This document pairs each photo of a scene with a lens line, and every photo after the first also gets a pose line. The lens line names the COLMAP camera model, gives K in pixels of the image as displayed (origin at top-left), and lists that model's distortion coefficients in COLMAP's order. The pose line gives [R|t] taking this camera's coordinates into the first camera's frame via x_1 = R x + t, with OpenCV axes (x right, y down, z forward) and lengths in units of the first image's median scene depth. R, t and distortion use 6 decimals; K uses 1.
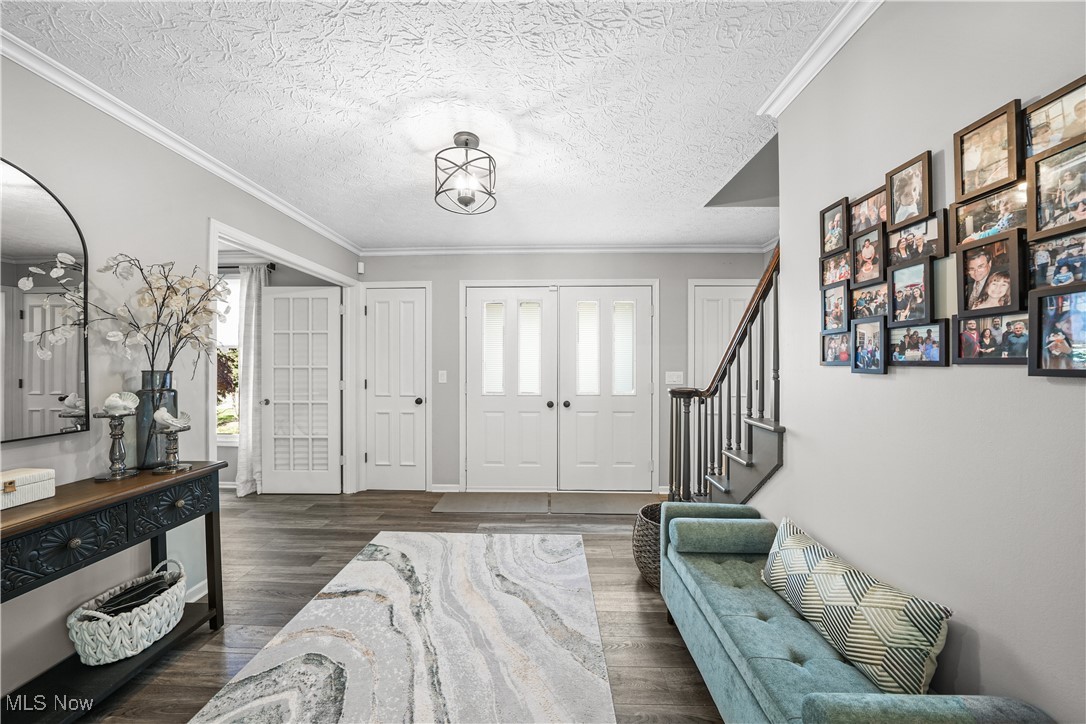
lens RADIAL K [[373.1, 0, 537.3], [0, 373.1, 360.3], [0, 0, 1]] dist [-0.000474, -0.000008]
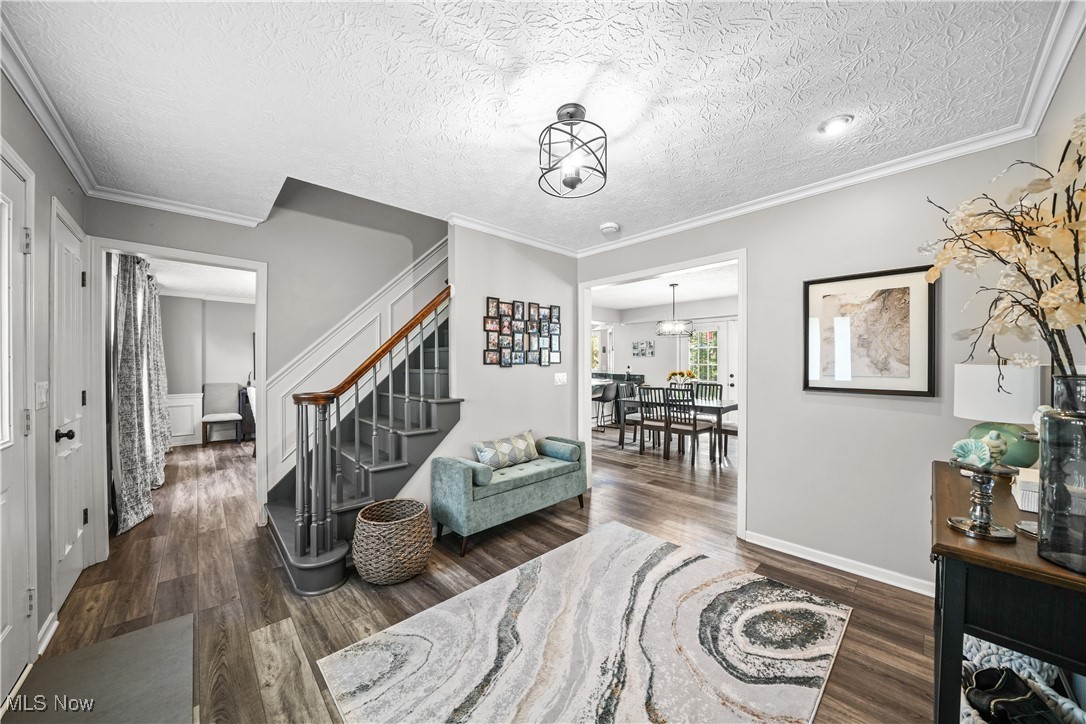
lens RADIAL K [[373.1, 0, 544.3], [0, 373.1, 367.6], [0, 0, 1]] dist [-0.000474, -0.000008]
pose [[-0.700055, 0.009134, 0.714030, -1.171568], [0.005815, 0.999958, -0.007090, 0.052871], [-0.714065, -0.000811, -0.700079, 2.504042]]
